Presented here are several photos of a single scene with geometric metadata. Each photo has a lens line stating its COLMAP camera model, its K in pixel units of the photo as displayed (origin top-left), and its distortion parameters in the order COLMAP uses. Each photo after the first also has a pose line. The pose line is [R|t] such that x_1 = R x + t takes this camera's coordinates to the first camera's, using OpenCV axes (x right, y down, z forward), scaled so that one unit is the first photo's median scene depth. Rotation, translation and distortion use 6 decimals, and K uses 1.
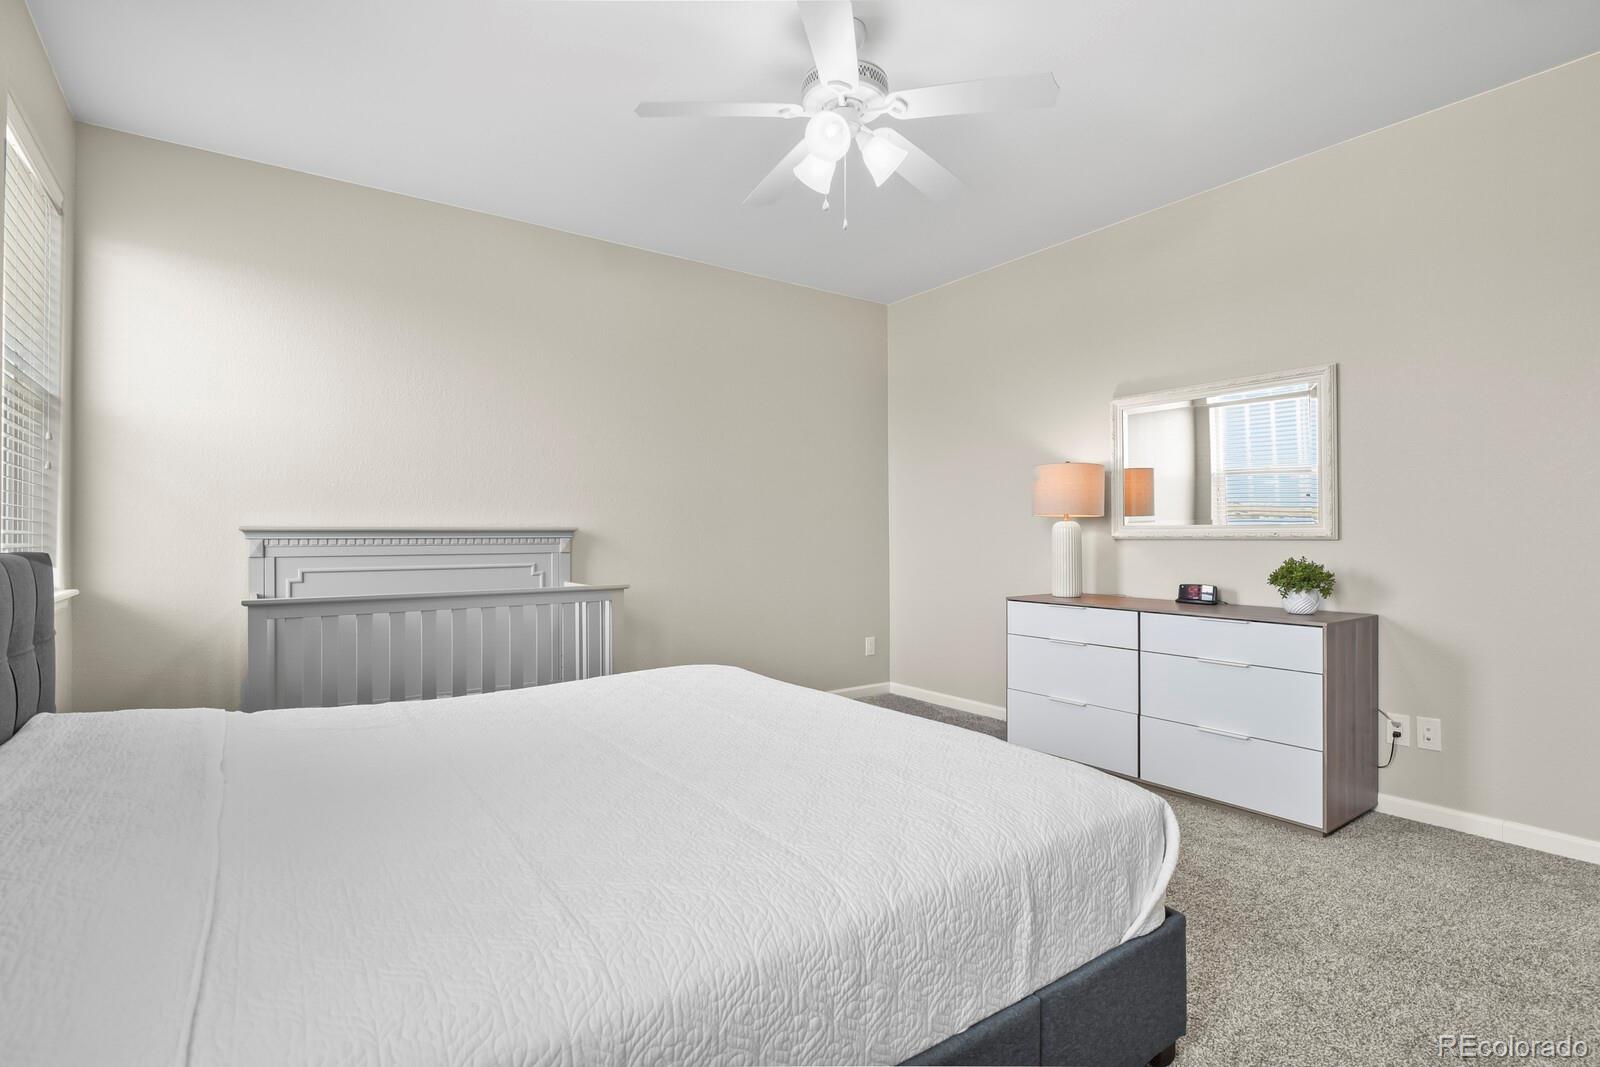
lens RADIAL K [[777.4, 0, 799.6], [0, 777.4, 525.1], [0, 0, 1]] dist [-0.005787, -0.004999]
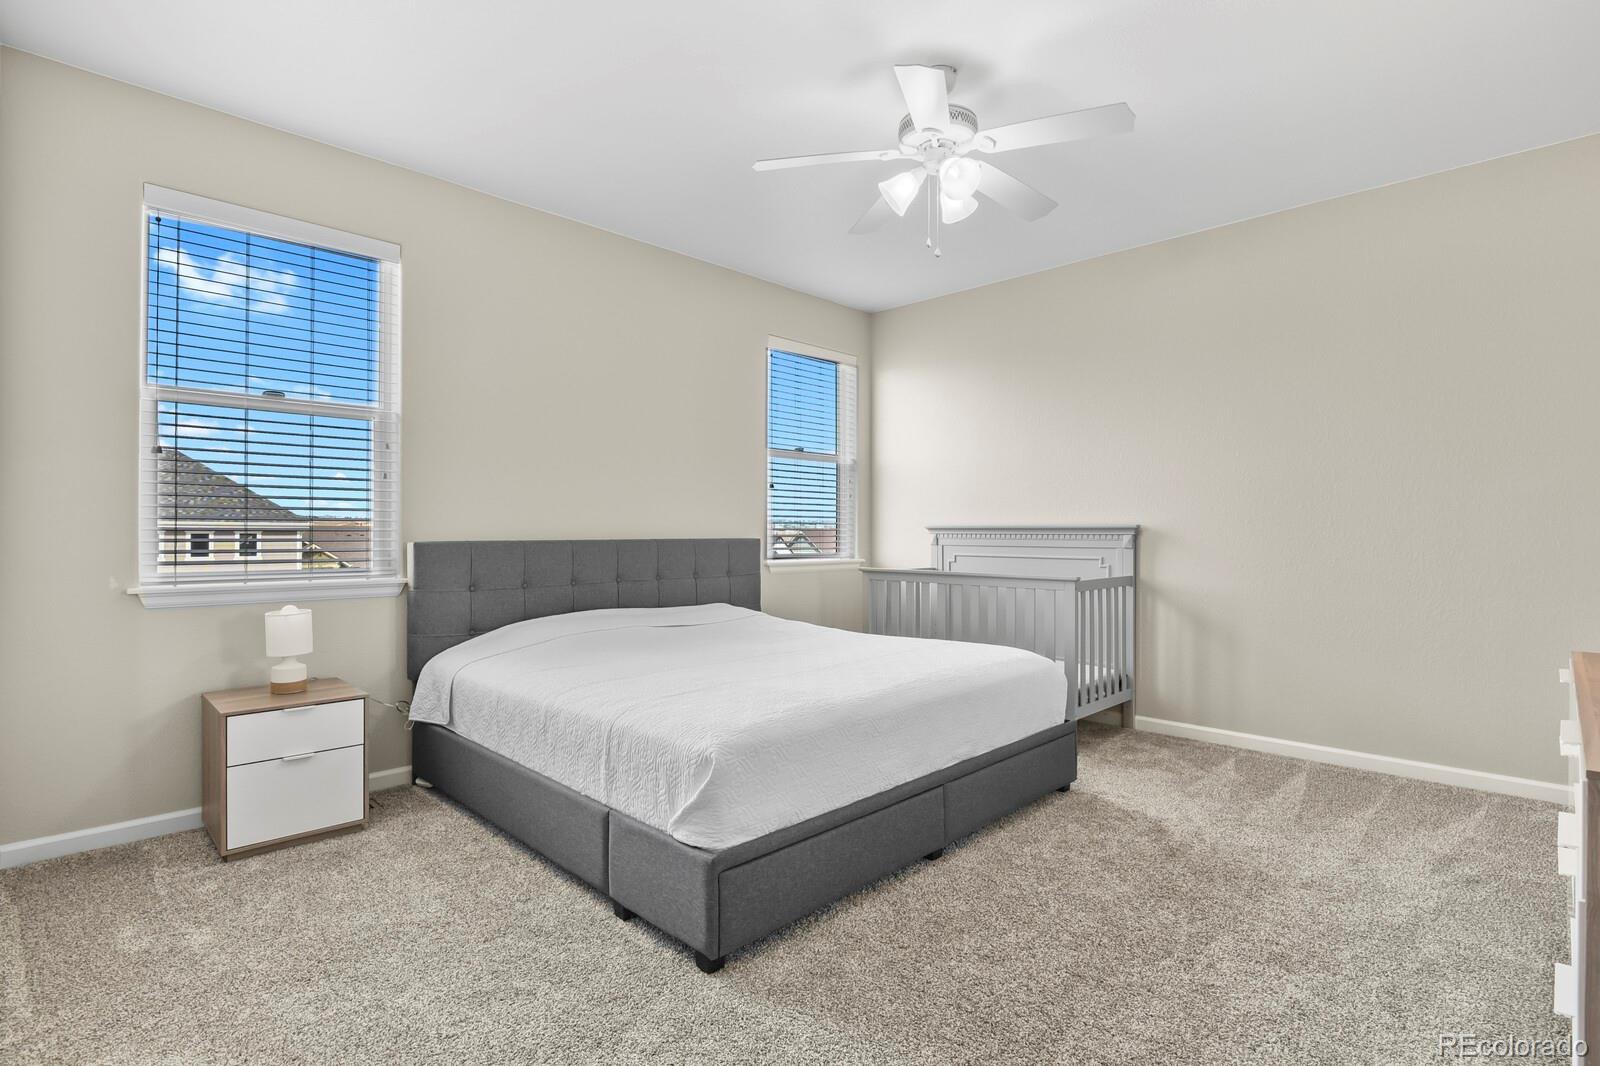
lens RADIAL K [[777.4, 0, 794.4], [0, 777.4, 539.4], [0, 0, 1]] dist [-0.005787, -0.004999]
pose [[0.176654, 0.011670, -0.984204, 0.791816], [0.006947, 0.999890, 0.013103, 0.007402], [0.984248, -0.009152, 0.176554, 0.439701]]
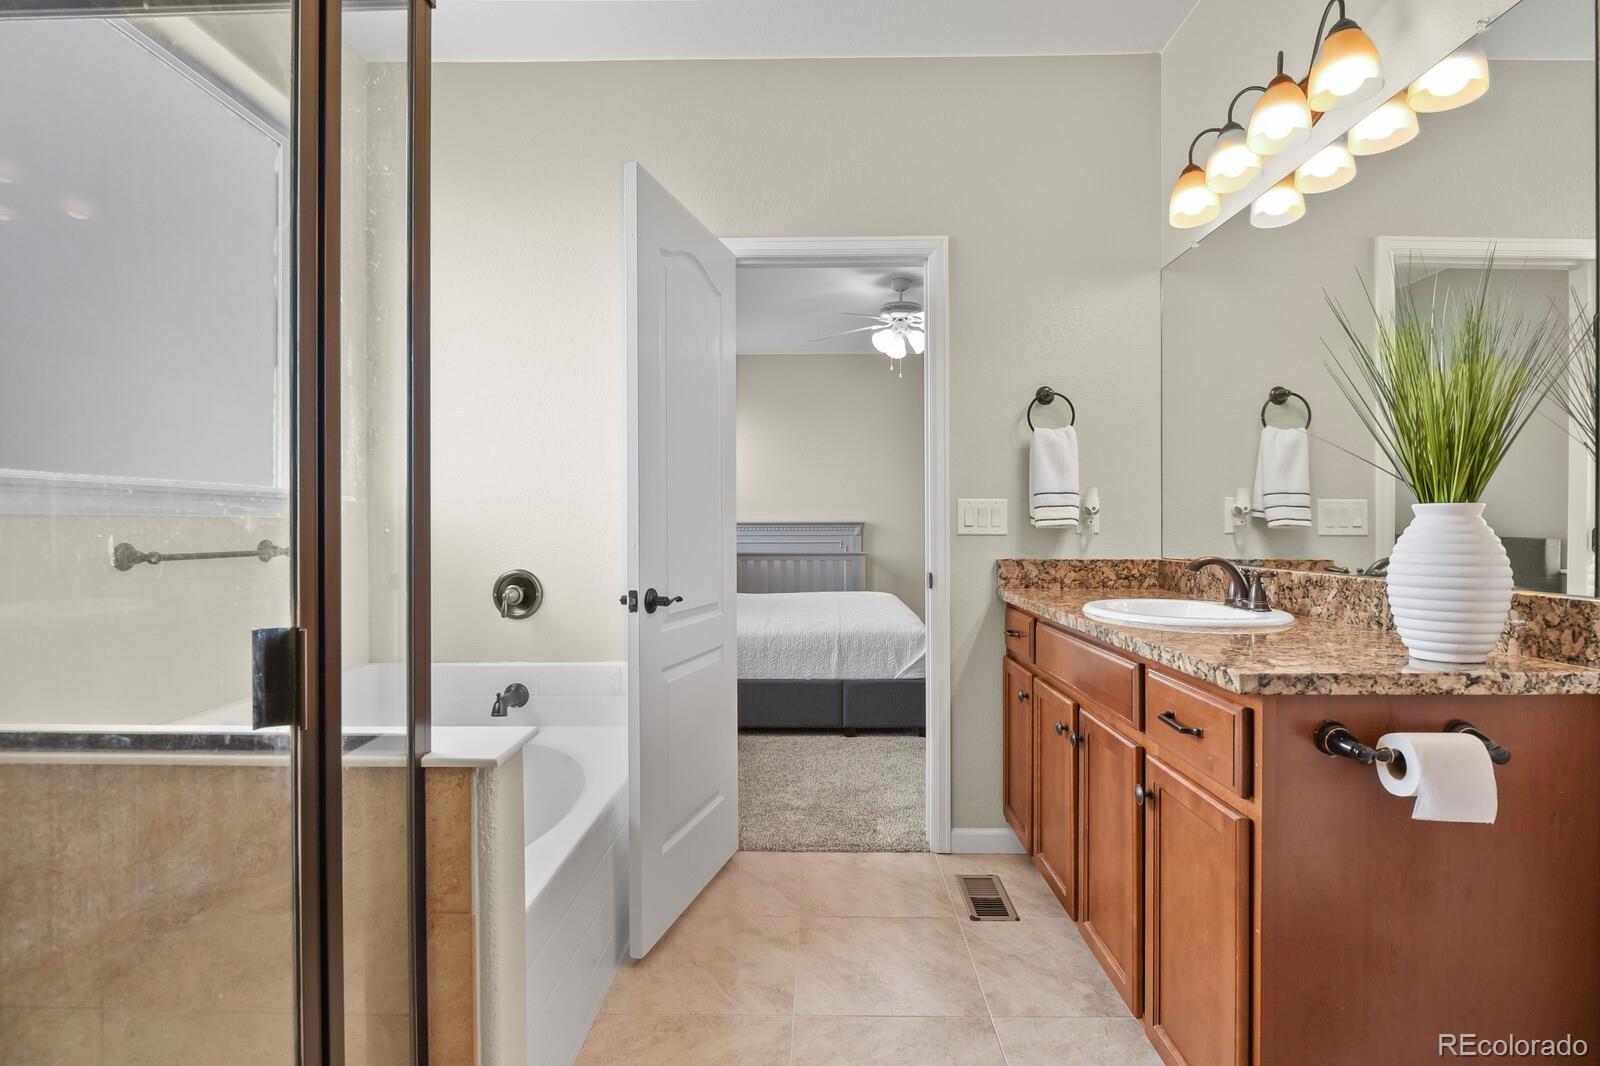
lens RADIAL K [[777.4, 0, 800.2], [0, 777.4, 528.0], [0, 0, 1]] dist [-0.005787, -0.004999]
pose [[0.798196, 0.004388, -0.602382, 0.795913], [0.005336, 0.999883, 0.014355, -0.009463], [0.602375, -0.014672, 0.798079, -0.596888]]
